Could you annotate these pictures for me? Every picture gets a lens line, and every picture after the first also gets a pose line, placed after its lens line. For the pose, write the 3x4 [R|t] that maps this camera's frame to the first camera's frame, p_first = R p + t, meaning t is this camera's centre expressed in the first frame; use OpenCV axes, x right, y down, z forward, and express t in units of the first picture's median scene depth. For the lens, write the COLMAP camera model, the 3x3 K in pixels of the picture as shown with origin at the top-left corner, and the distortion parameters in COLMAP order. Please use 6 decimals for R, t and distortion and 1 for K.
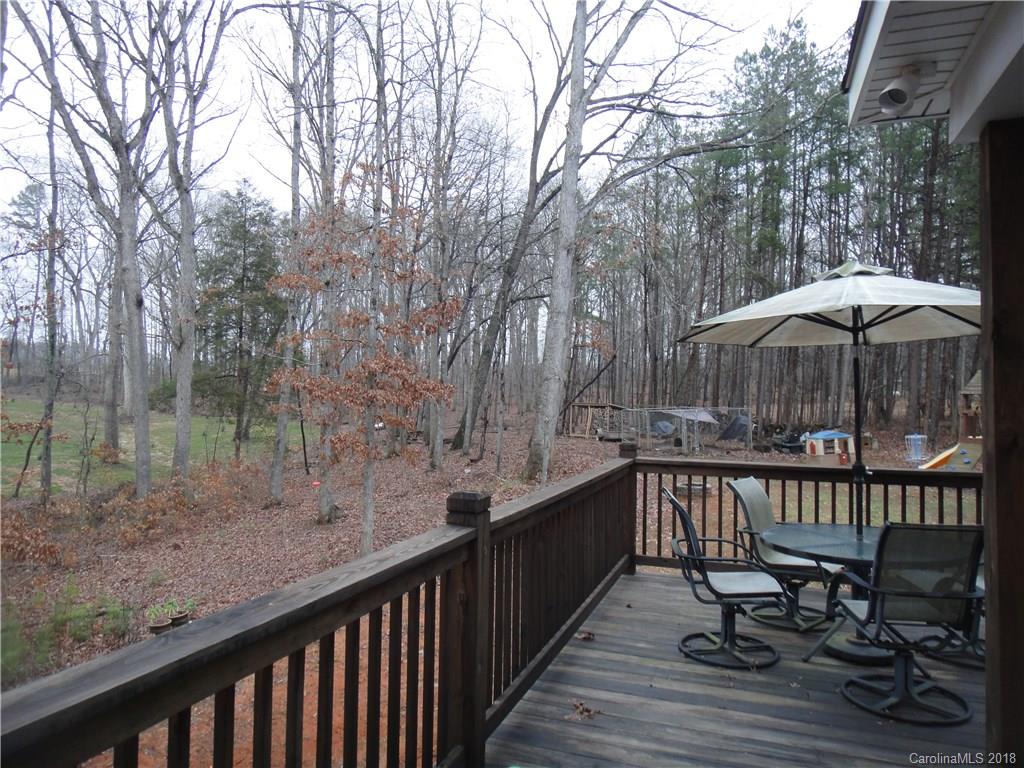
lens RADIAL K [[700.5, 0, 512.0], [0, 700.5, 384.0], [0, 0, 1]] dist [-0.003772, -0.006404]
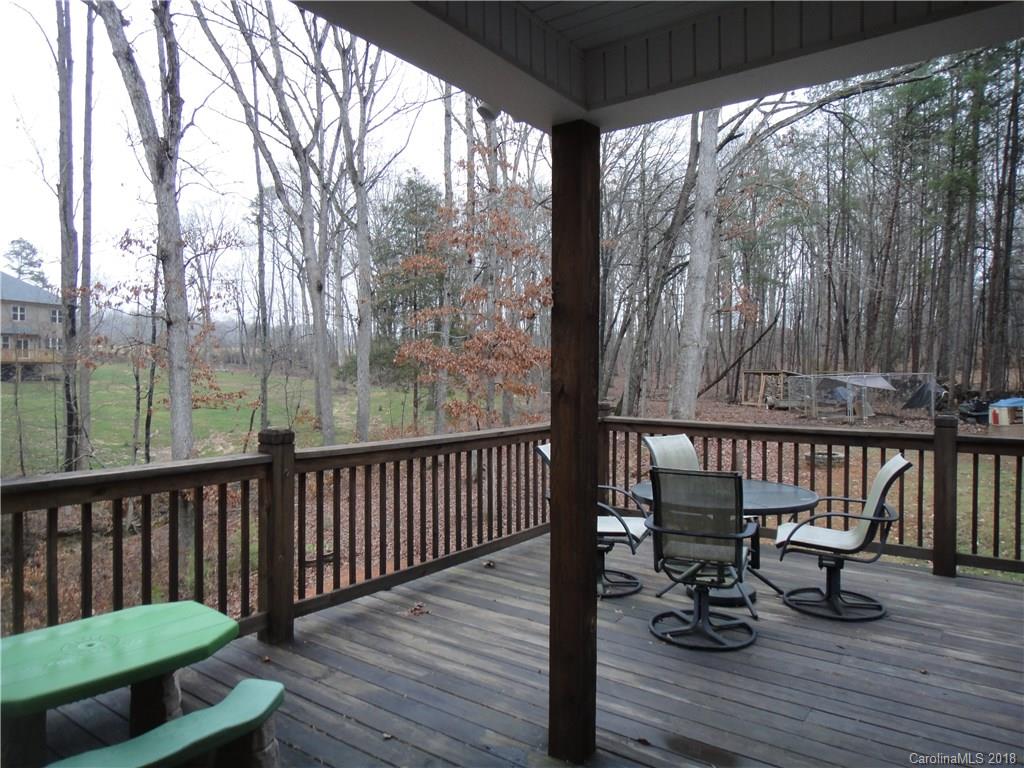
lens RADIAL K [[700.5, 0, 512.0], [0, 700.5, 384.0], [0, 0, 1]] dist [-0.003772, -0.006404]
pose [[0.959069, -0.006374, -0.283102, 0.094675], [0.018662, 0.998996, 0.040728, 0.001954], [0.282558, -0.044344, 0.958225, -0.020893]]
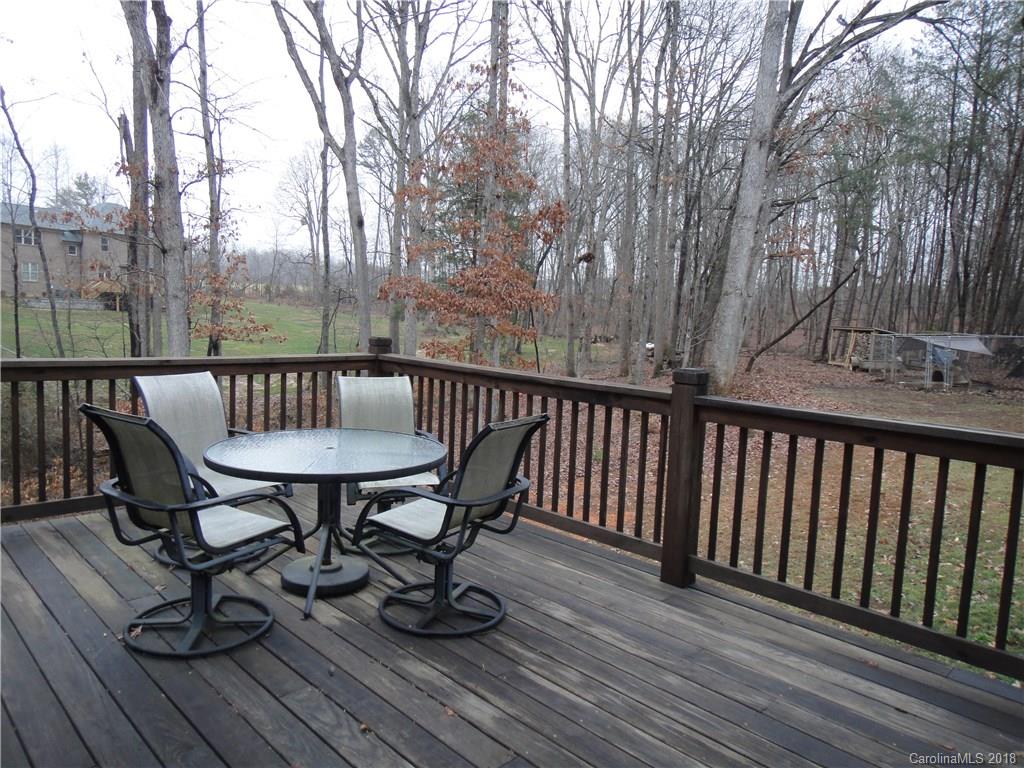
lens RADIAL K [[695.9, 0, 511.7], [0, 695.9, 393.9], [0, 0, 1]] dist [-0.007016, -0.002906]
pose [[0.896726, 0.071596, -0.436756, 0.199568], [-0.016440, 0.991536, 0.128785, 0.009975], [0.442280, -0.108305, 0.890314, 0.072476]]
